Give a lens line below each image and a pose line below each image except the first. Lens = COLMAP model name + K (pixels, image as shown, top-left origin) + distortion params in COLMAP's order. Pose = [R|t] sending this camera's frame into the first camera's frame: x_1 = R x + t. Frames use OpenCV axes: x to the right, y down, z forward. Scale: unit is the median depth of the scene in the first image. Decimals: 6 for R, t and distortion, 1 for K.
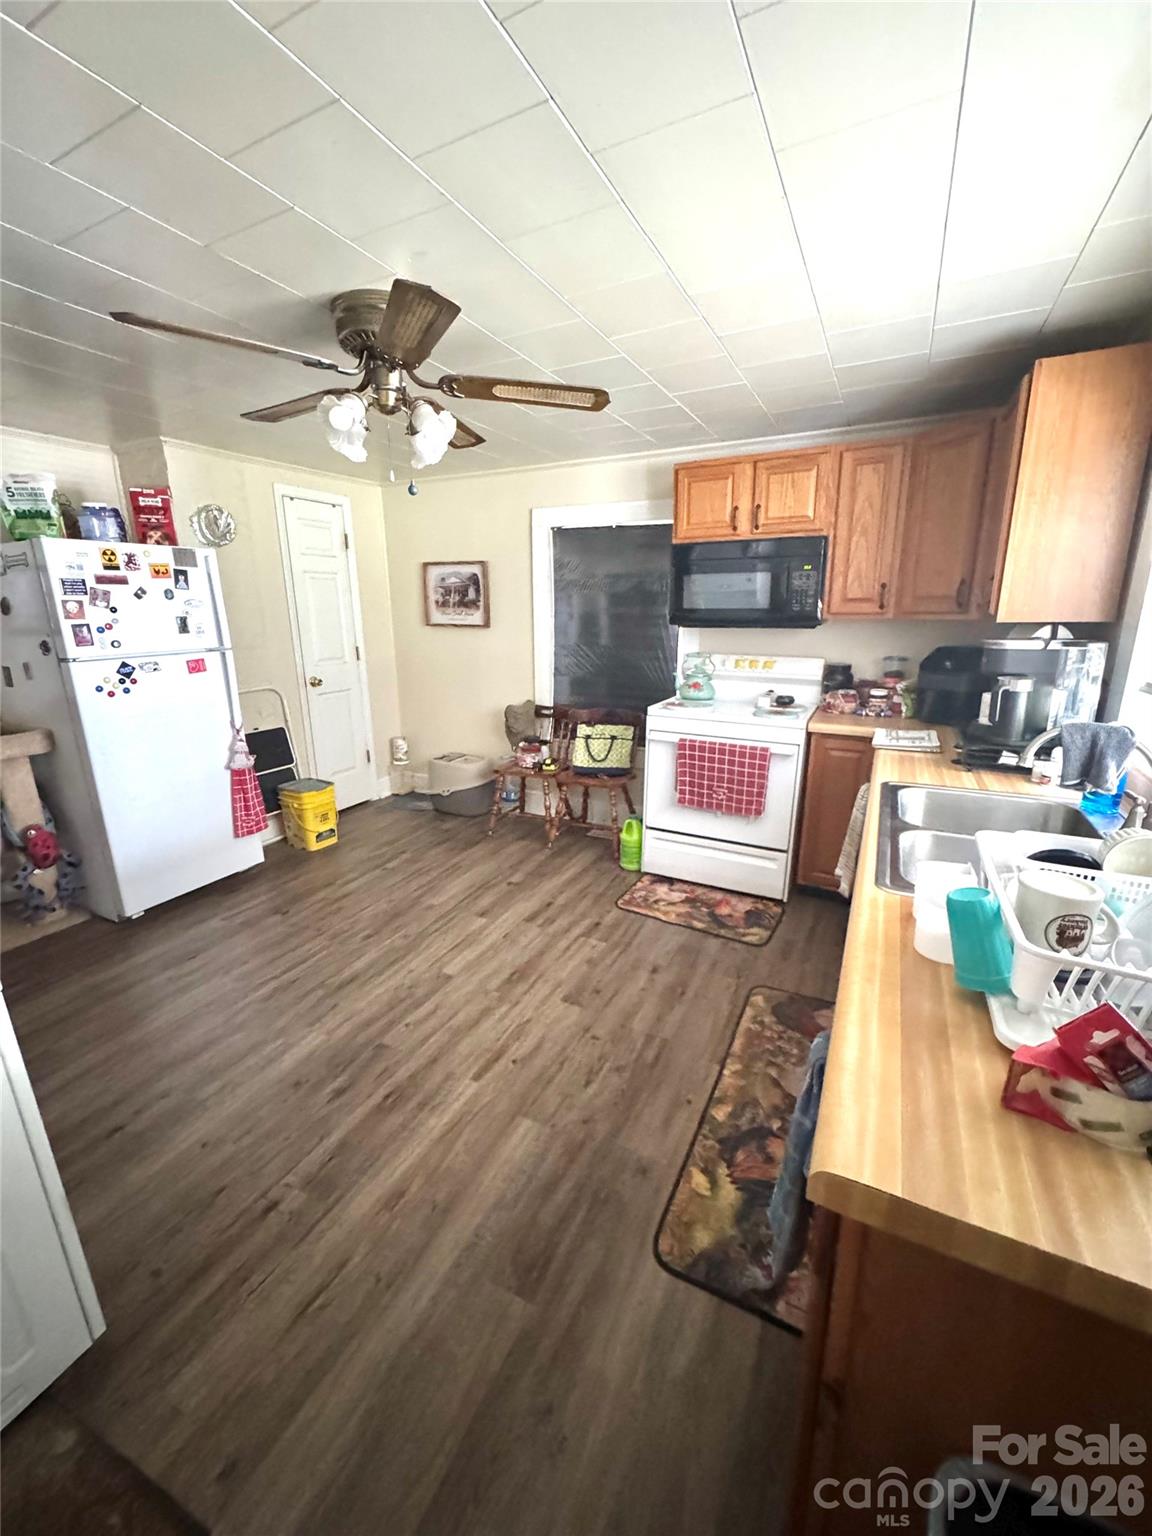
lens RADIAL K [[612.9, 0, 576.7], [0, 612.9, 766.1], [0, 0, 1]] dist [-0.007595, 0.000471]
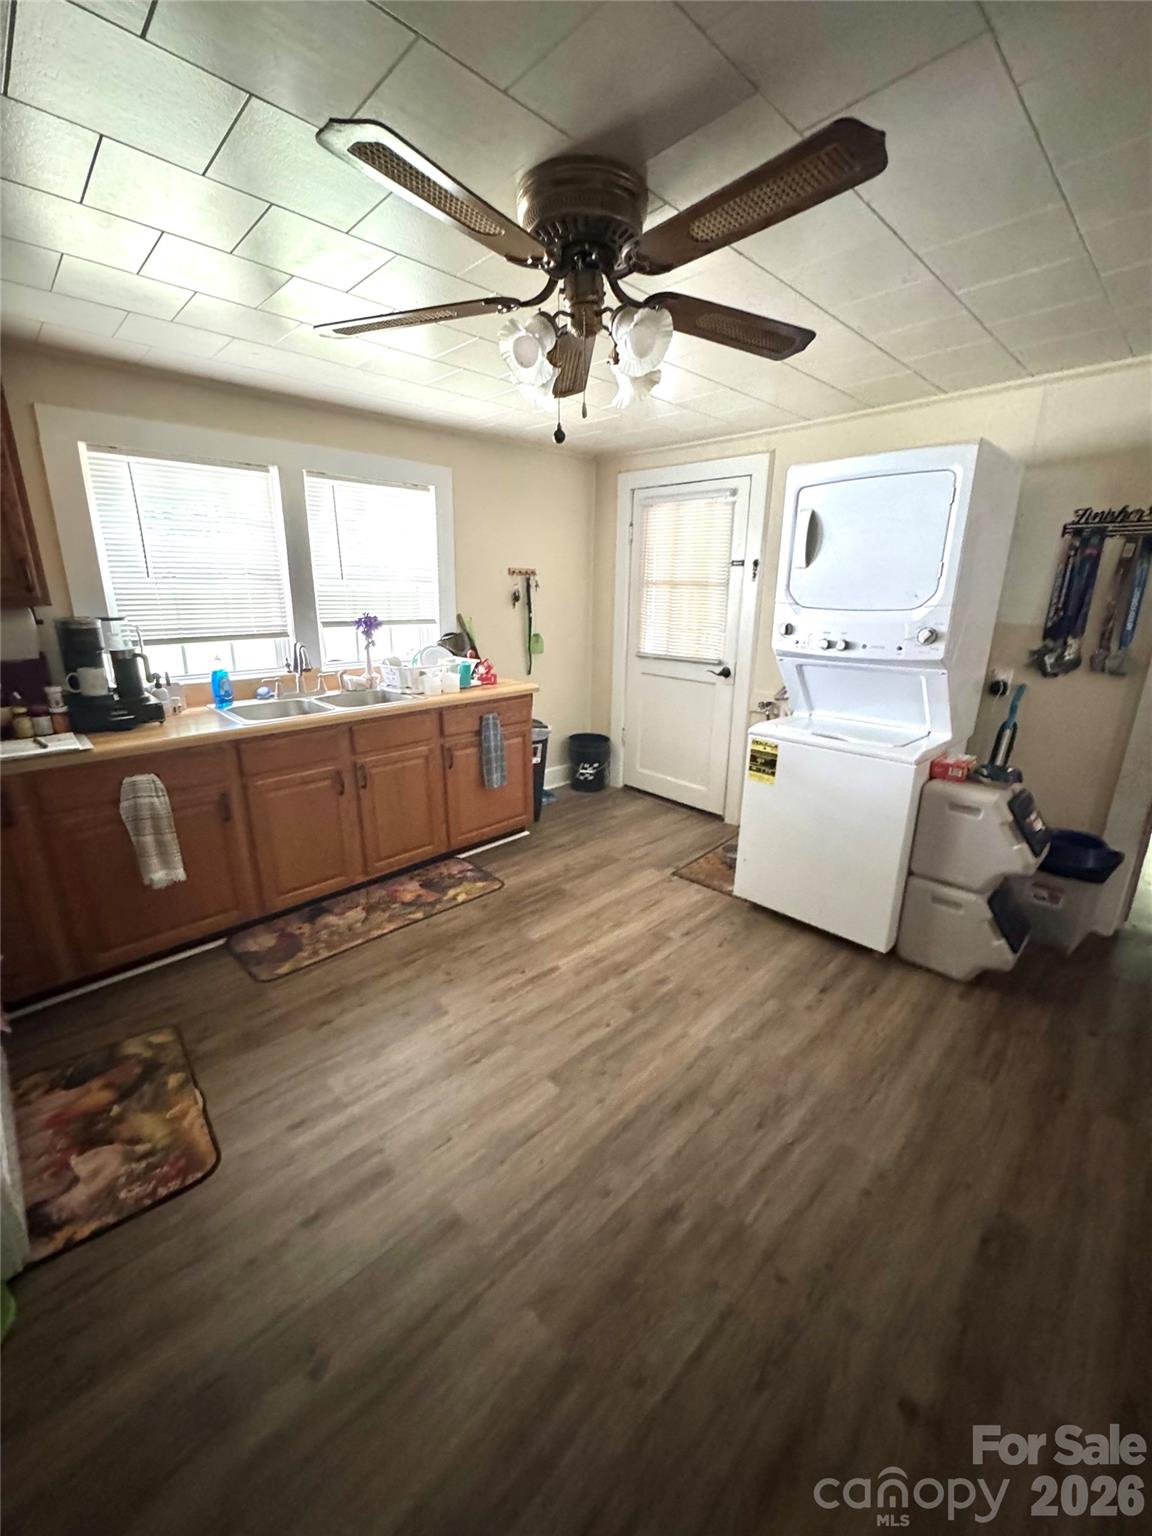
lens RADIAL K [[612.9, 0, 575.1], [0, 612.9, 770.7], [0, 0, 1]] dist [-0.007595, 0.000471]
pose [[-0.944441, -0.093968, 0.314962, -0.376563], [0.081958, 0.860664, 0.502535, -0.316068], [-0.318299, 0.500428, -0.805145, 1.211520]]
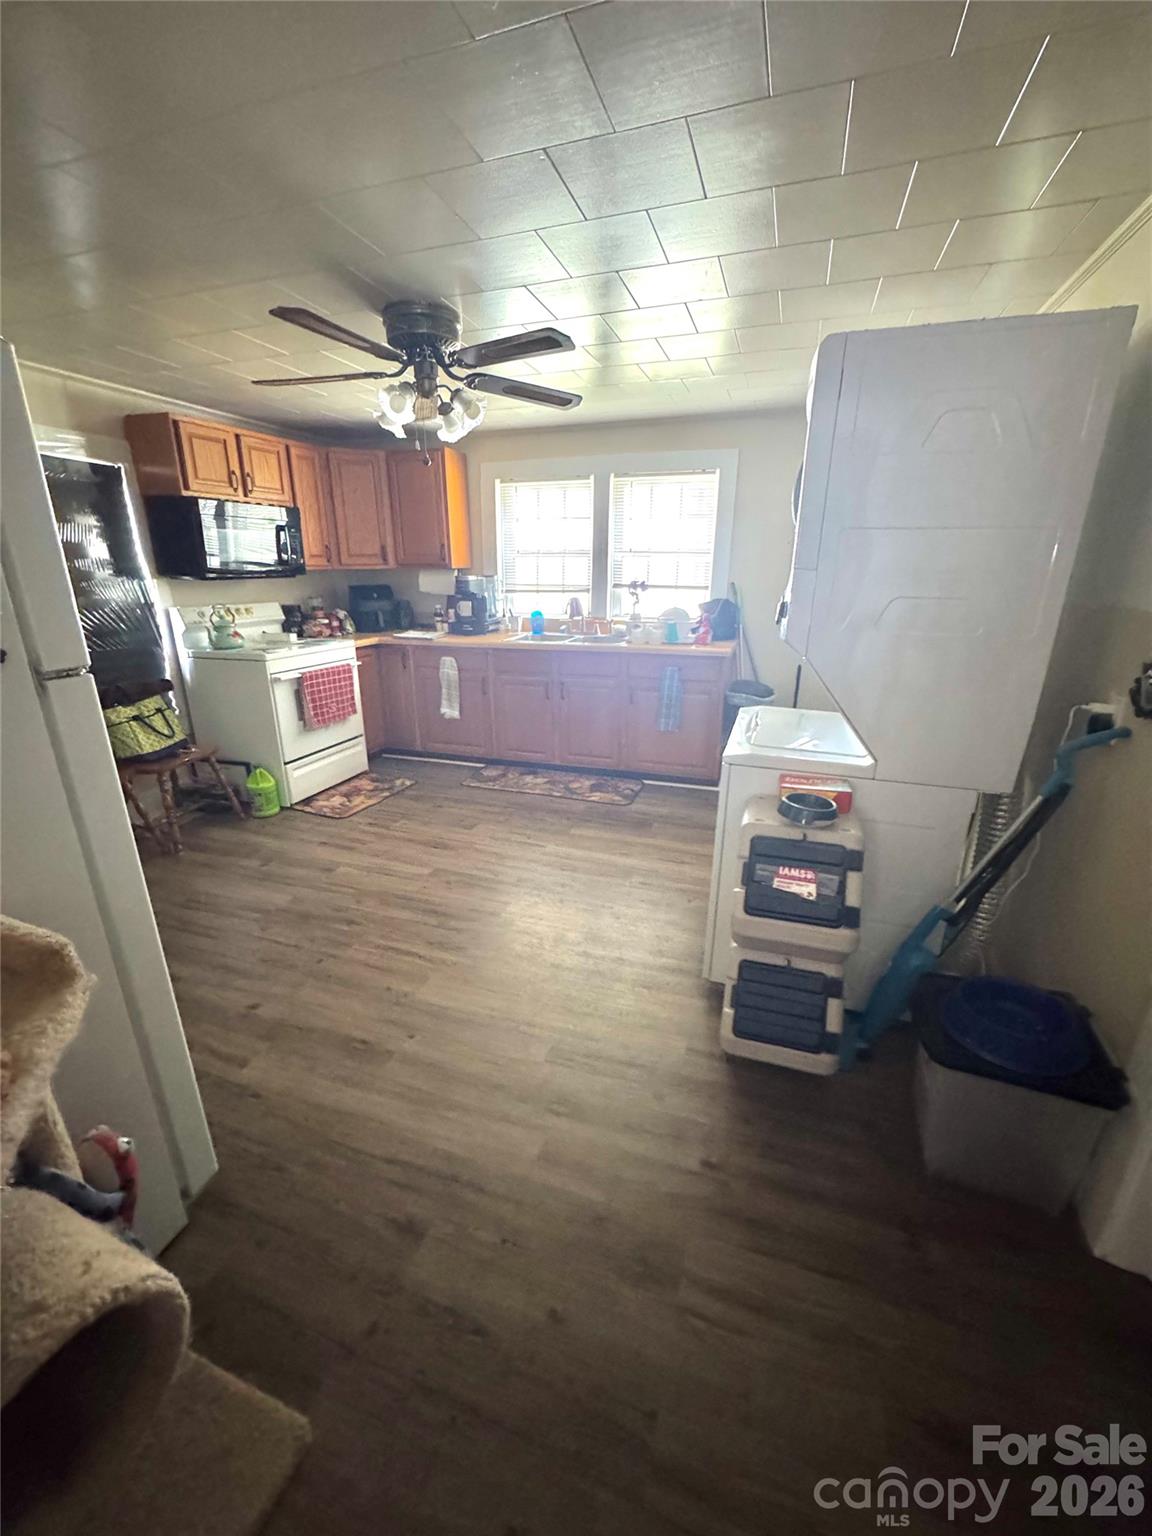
lens RADIAL K [[612.9, 0, 572.4], [0, 612.9, 769.5], [0, 0, 1]] dist [-0.007595, 0.000471]
pose [[-0.132899, -0.310596, 0.941206, -1.128960], [0.250699, 0.908214, 0.335108, -0.147636], [-0.958899, 0.280495, -0.042835, 0.631549]]
